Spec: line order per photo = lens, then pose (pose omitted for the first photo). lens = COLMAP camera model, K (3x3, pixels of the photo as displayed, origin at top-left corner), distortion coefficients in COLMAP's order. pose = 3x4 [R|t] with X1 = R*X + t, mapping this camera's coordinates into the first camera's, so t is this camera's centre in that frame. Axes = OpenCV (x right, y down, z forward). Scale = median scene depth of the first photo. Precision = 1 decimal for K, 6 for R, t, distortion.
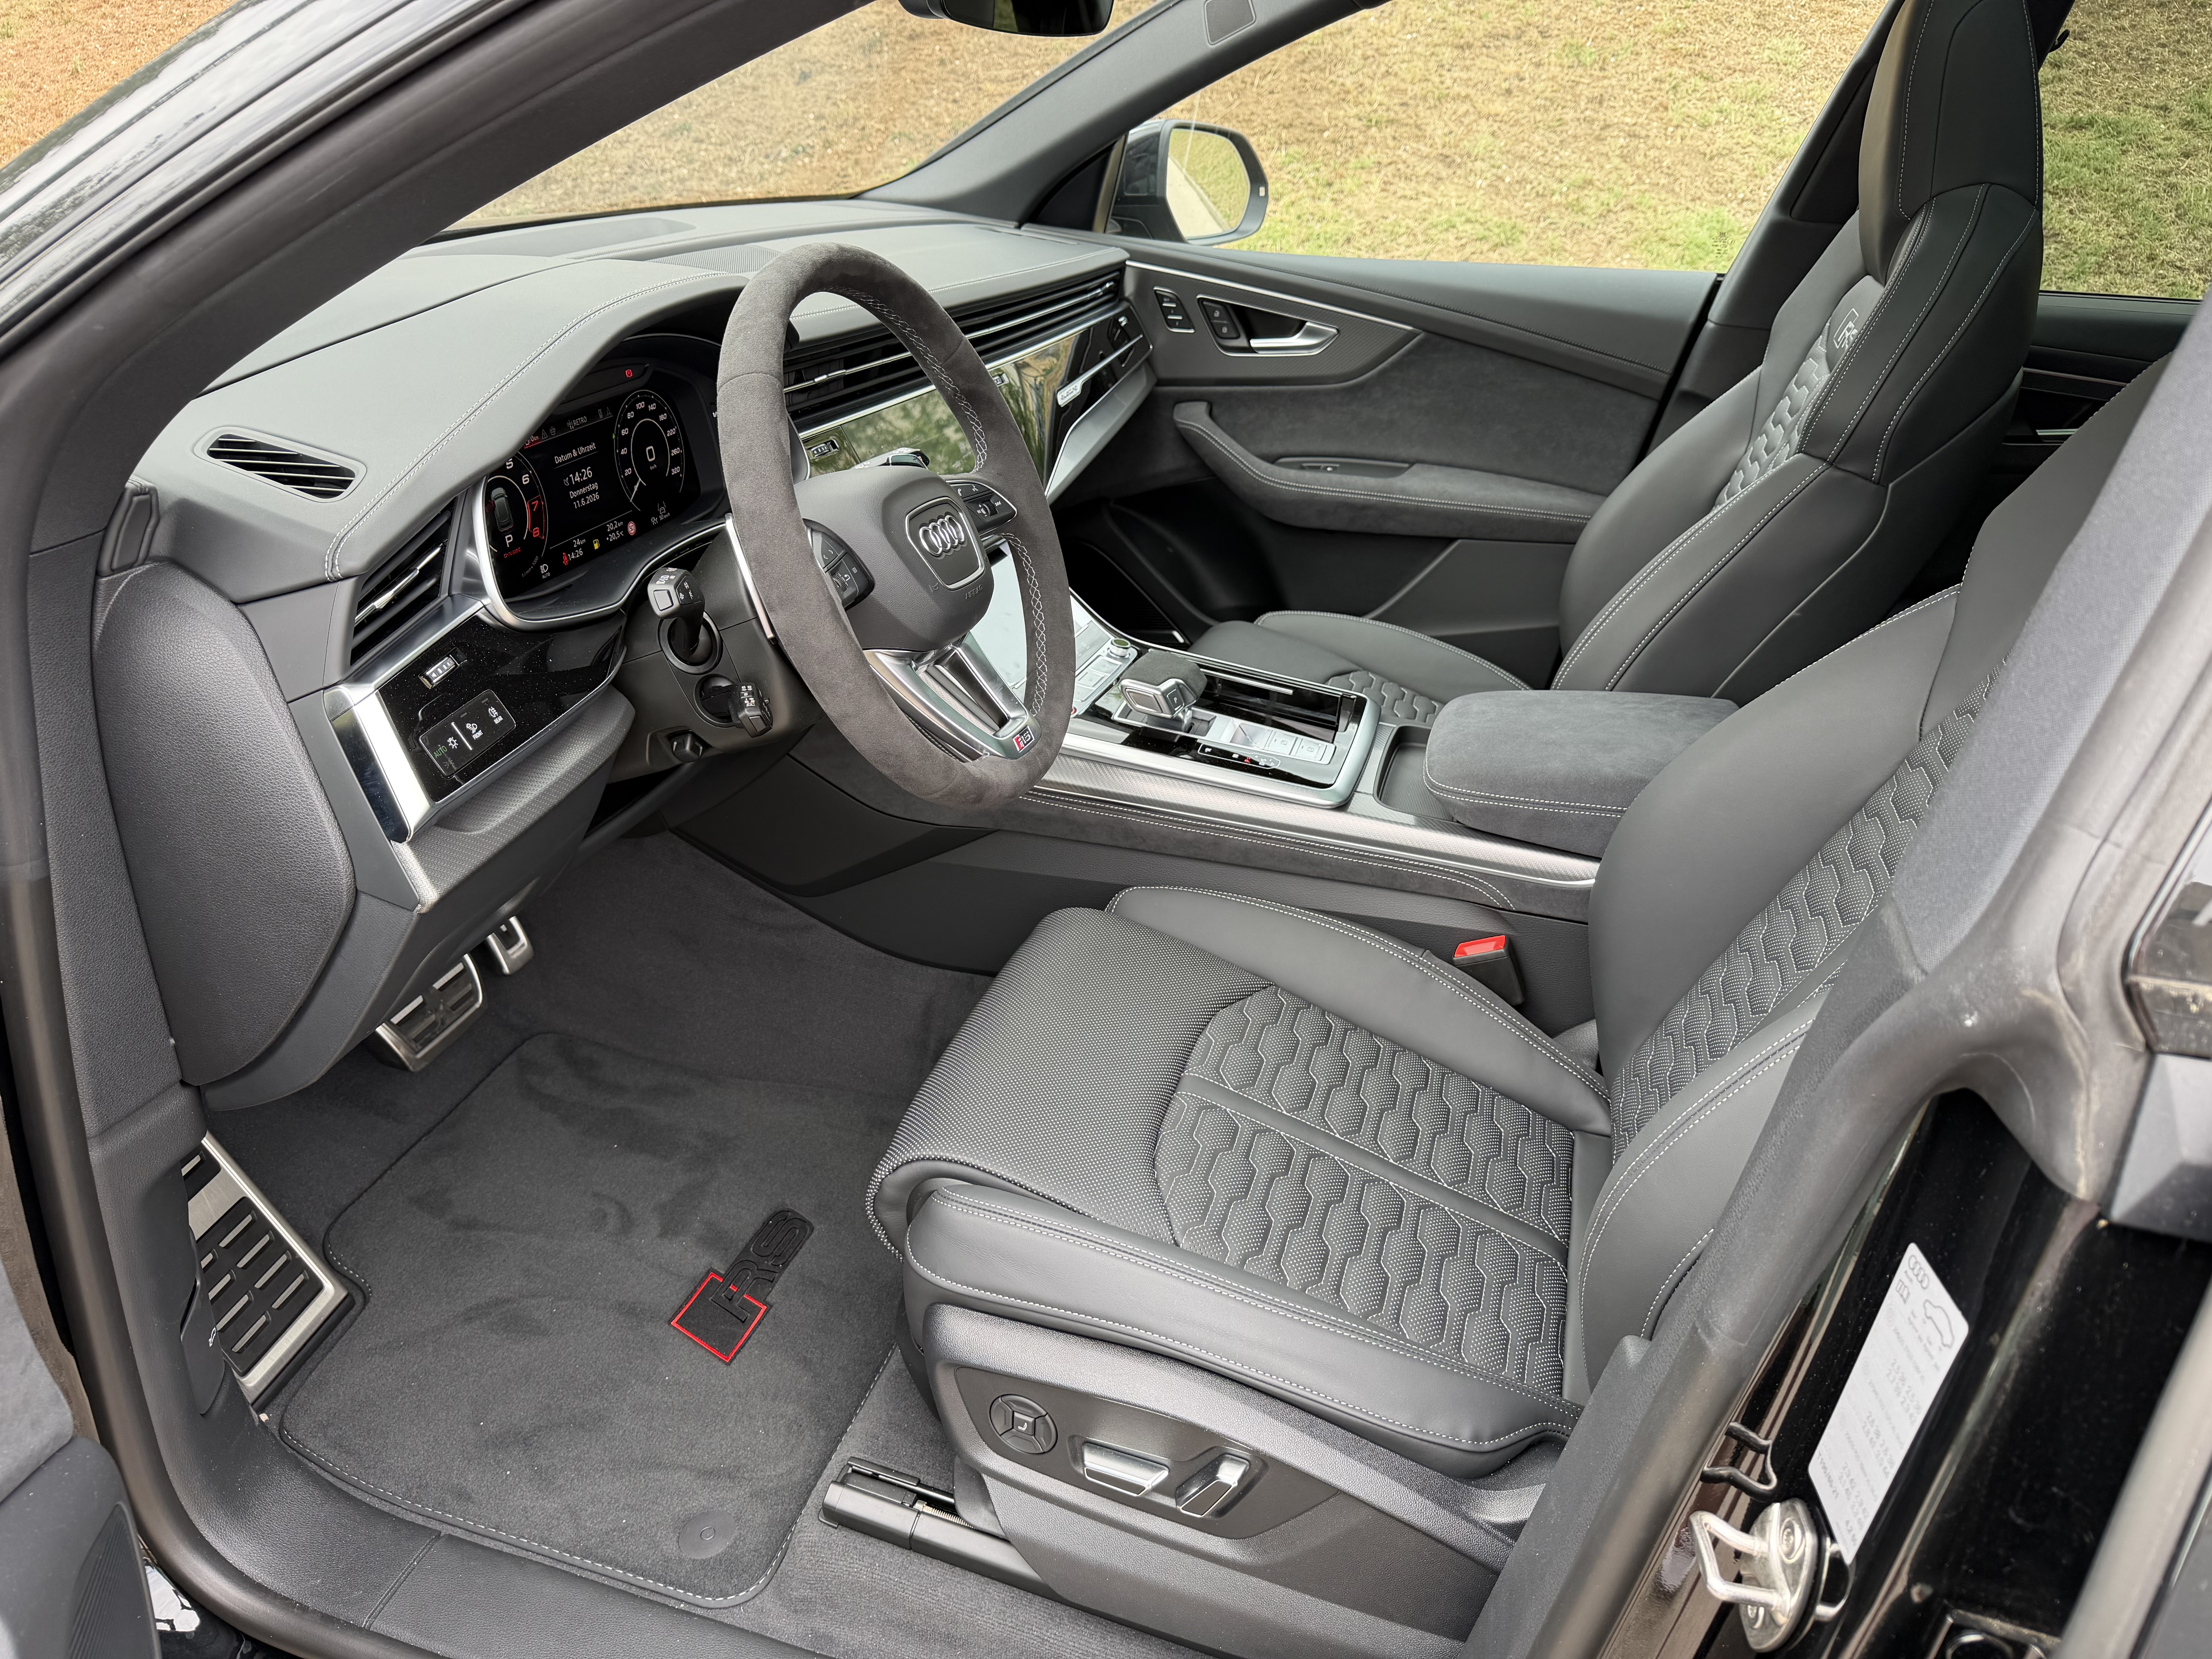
lens RADIAL K [[1533.2, 0, 1110.4], [0, 1533.2, 880.1], [0, 0, 1]] dist [0.086114, -0.147659]
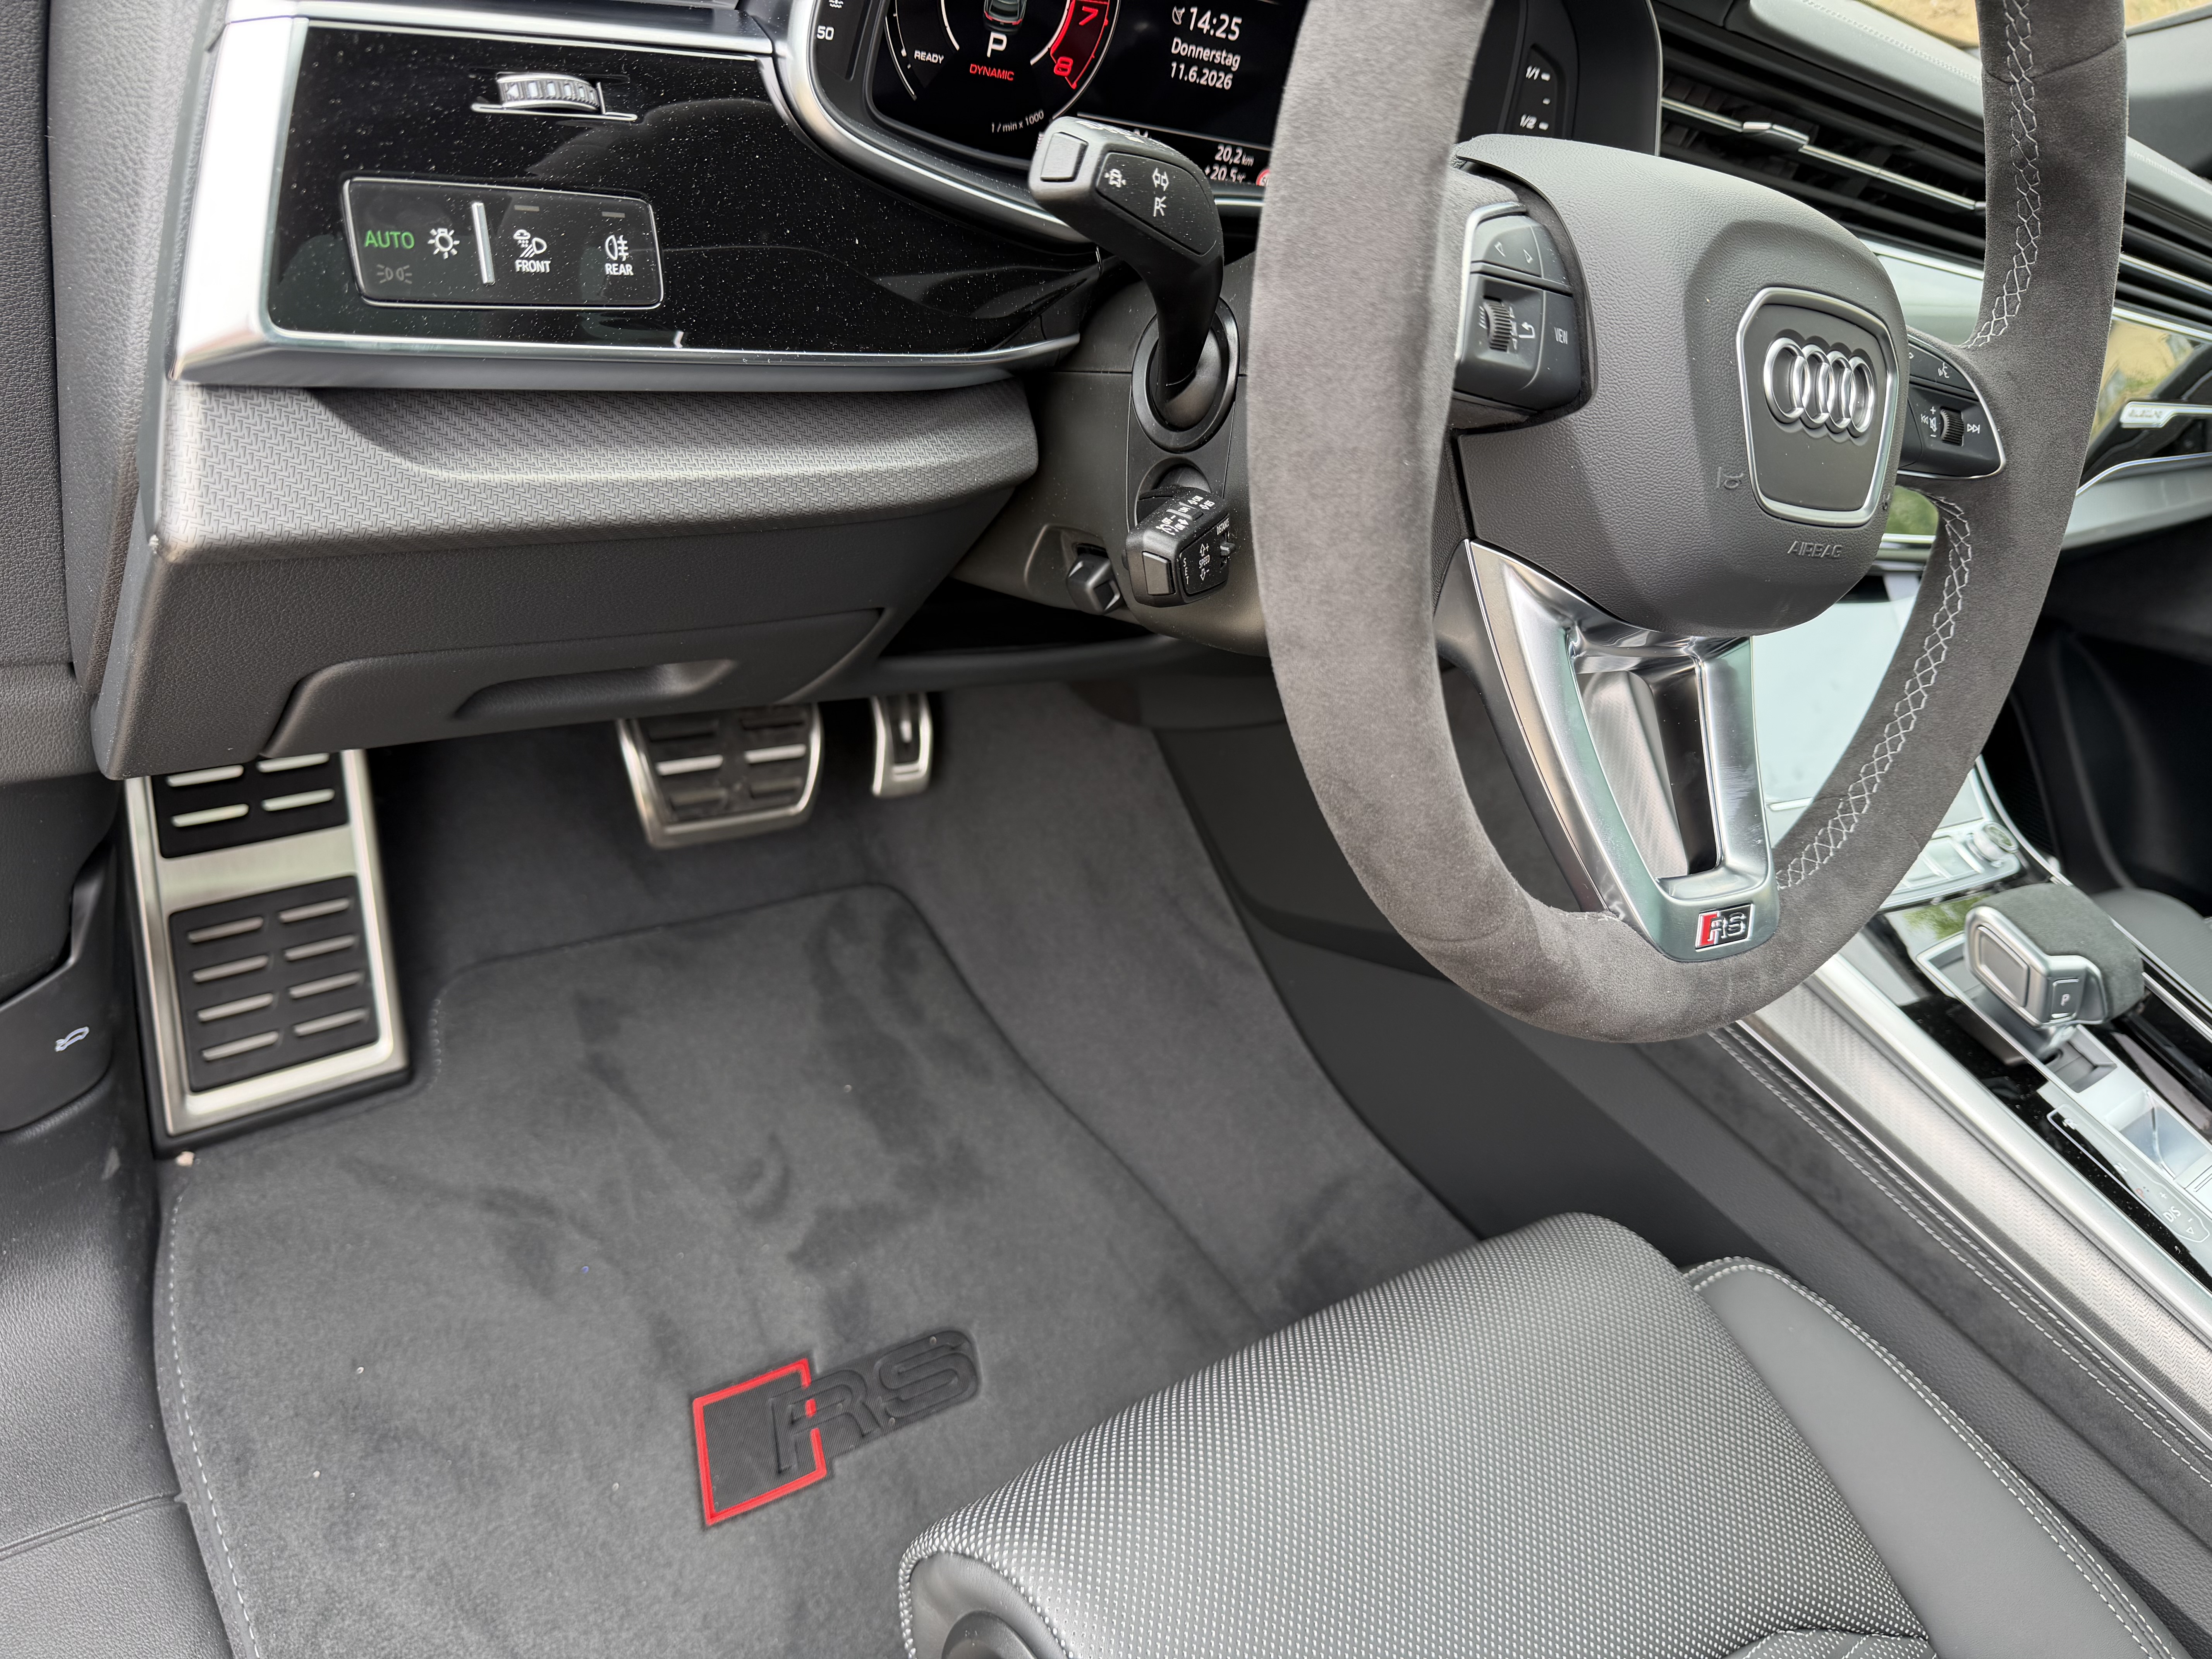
lens RADIAL K [[1583.3, 0, 1113.2], [0, 1583.3, 851.9], [0, 0, 1]] dist [0.008793, -0.047684]
pose [[0.773503, 0.515129, -0.369237, -0.028765], [-0.517138, 0.849778, 0.102204, -0.052188], [0.366418, 0.111891, 0.923698, 0.423897]]
